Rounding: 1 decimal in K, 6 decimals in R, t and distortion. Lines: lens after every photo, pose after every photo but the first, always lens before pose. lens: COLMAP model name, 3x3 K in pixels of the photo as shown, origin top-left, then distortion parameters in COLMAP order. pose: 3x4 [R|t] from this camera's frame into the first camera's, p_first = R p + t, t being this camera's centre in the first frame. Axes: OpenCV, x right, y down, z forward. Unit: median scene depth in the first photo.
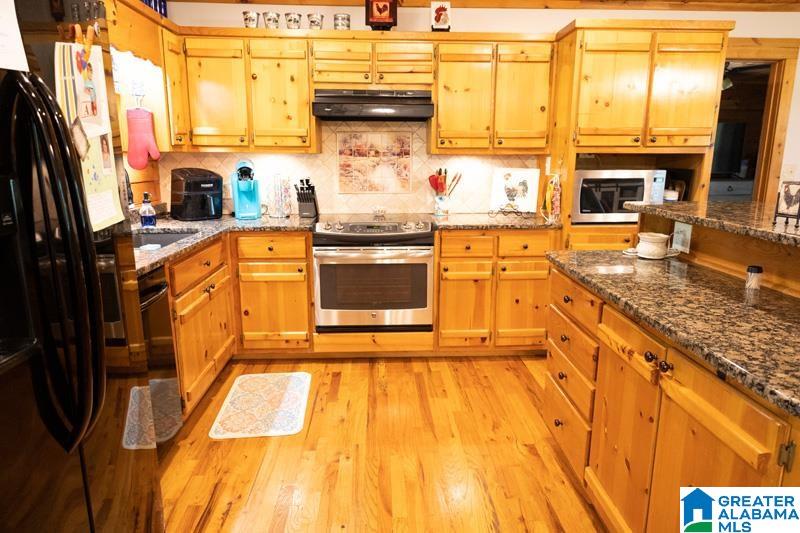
lens RADIAL K [[533.2, 0, 400.6], [0, 533.2, 268.2], [0, 0, 1]] dist [0.009044, 0.003075]
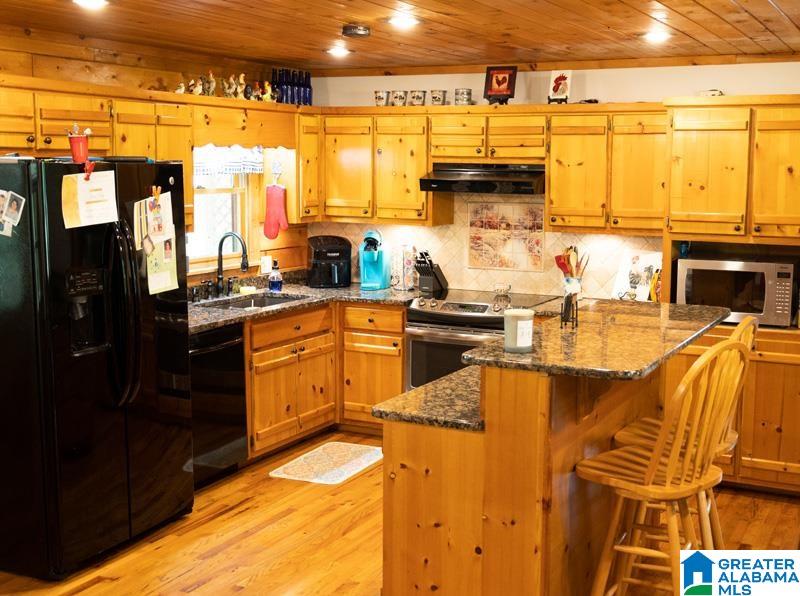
lens RADIAL K [[989.4, 0, 401.5], [0, 989.4, 298.3], [0, 0, 1]] dist [0.025852, 0.000000]
pose [[0.864212, 0.069951, -0.498241, 0.719972], [-0.107758, 0.993042, -0.047491, 0.004361], [0.491452, 0.094731, 0.865737, -0.584795]]
